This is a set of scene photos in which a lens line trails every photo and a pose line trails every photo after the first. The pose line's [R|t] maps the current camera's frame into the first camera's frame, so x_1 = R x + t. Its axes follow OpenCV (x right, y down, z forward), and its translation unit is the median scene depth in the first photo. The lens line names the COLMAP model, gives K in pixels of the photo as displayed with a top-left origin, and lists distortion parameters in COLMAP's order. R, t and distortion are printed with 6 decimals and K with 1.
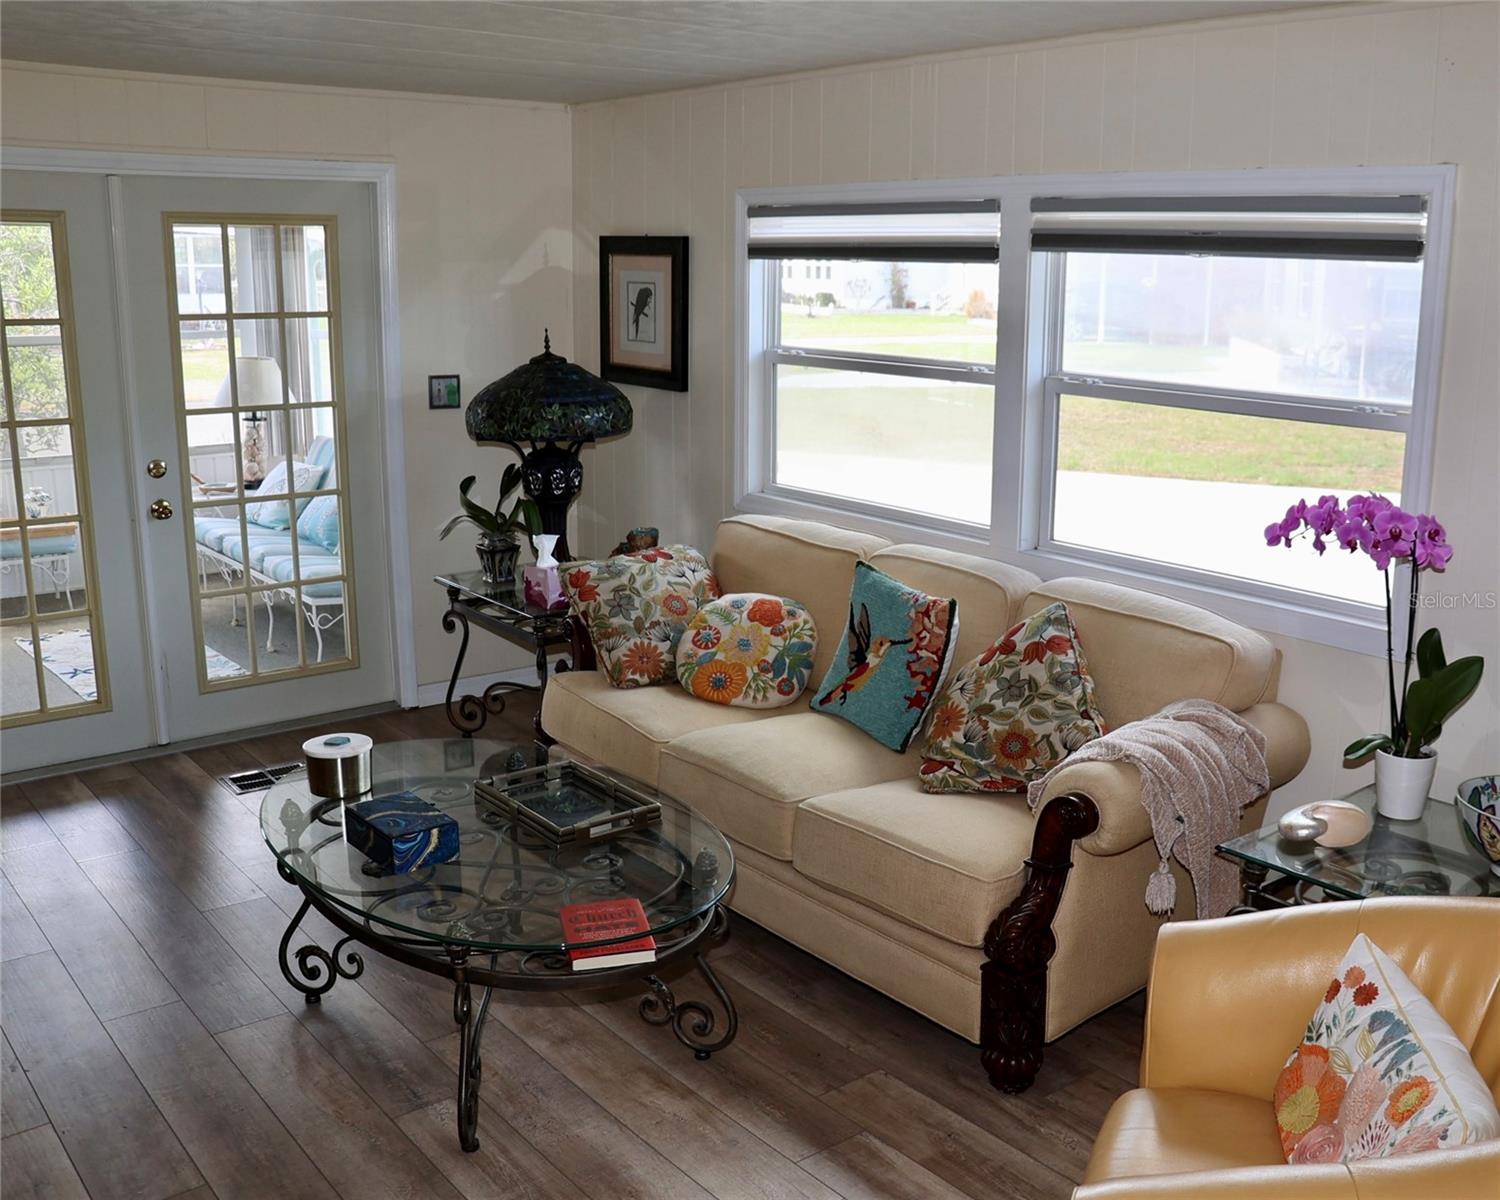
lens RADIAL K [[1490.7, 0, 750.0], [0, 1490.7, 600.0], [0, 0, 1]] dist [-0.205361, 0.191668]
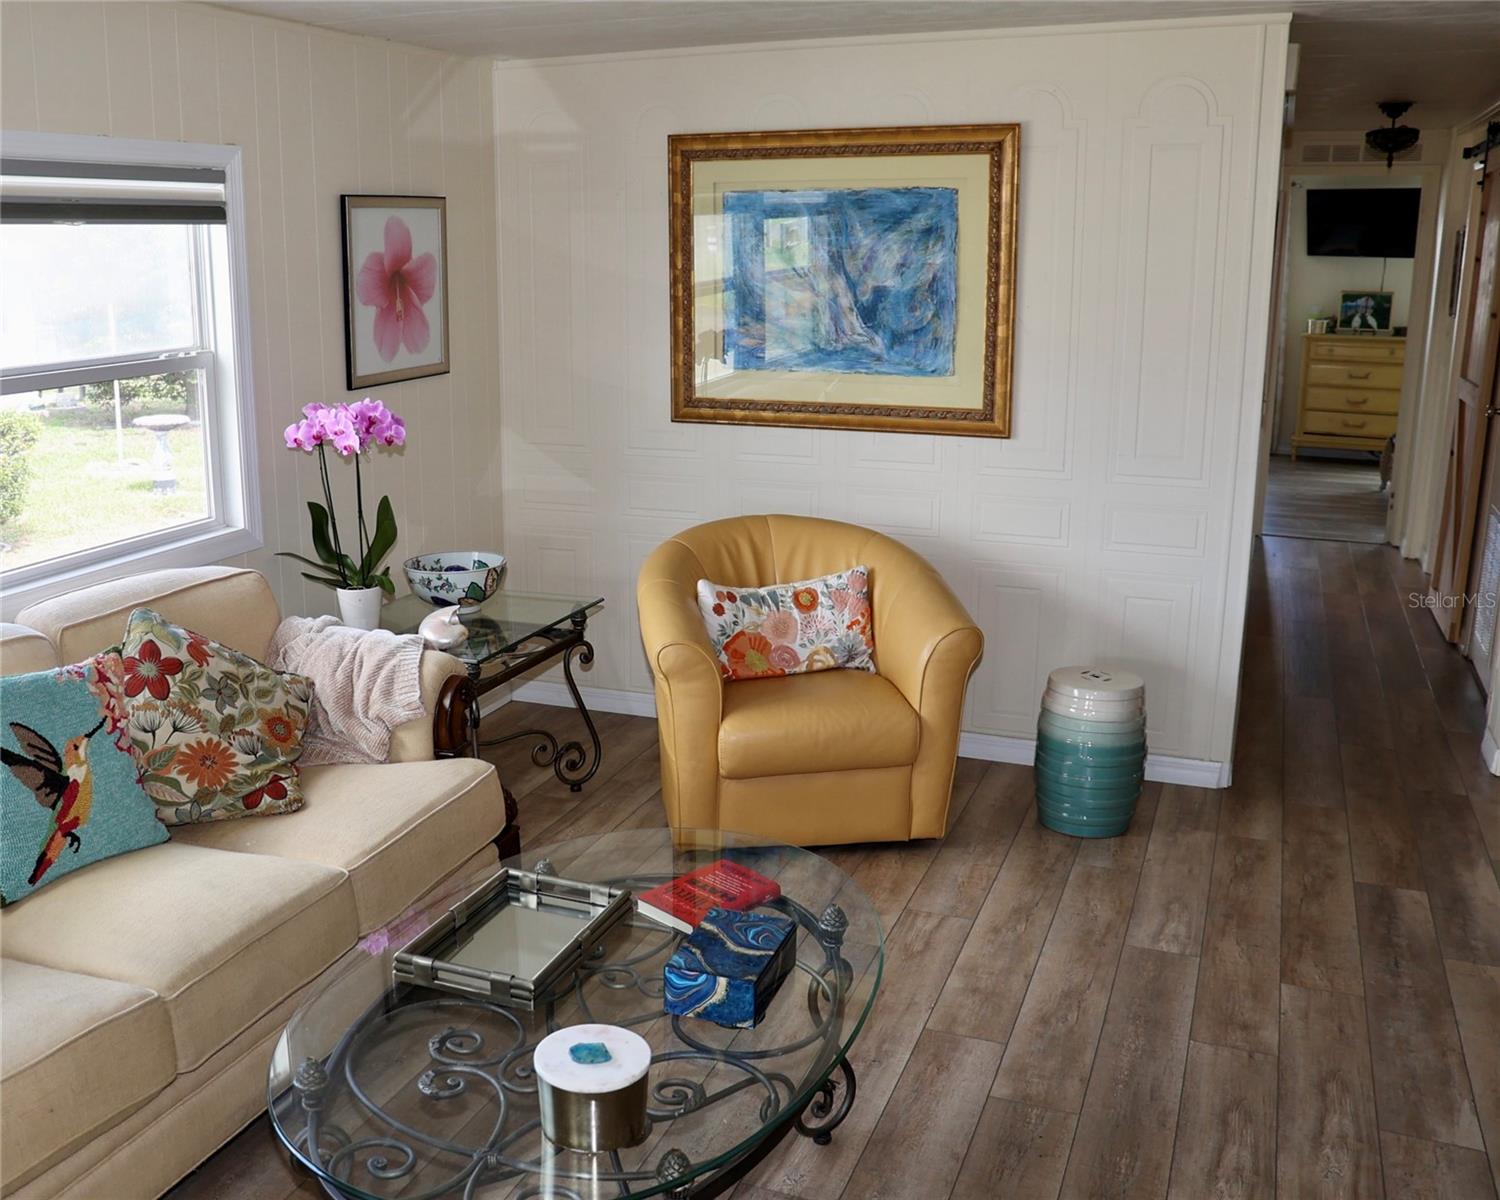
lens RADIAL K [[1490.7, 0, 750.0], [0, 1490.7, 600.0], [0, 0, 1]] dist [-0.205361, 0.191668]
pose [[-0.529813, -0.205384, 0.822870, -0.725711], [0.187785, 0.917745, 0.349972, -0.246311], [-0.827064, 0.339943, -0.447665, 1.098133]]
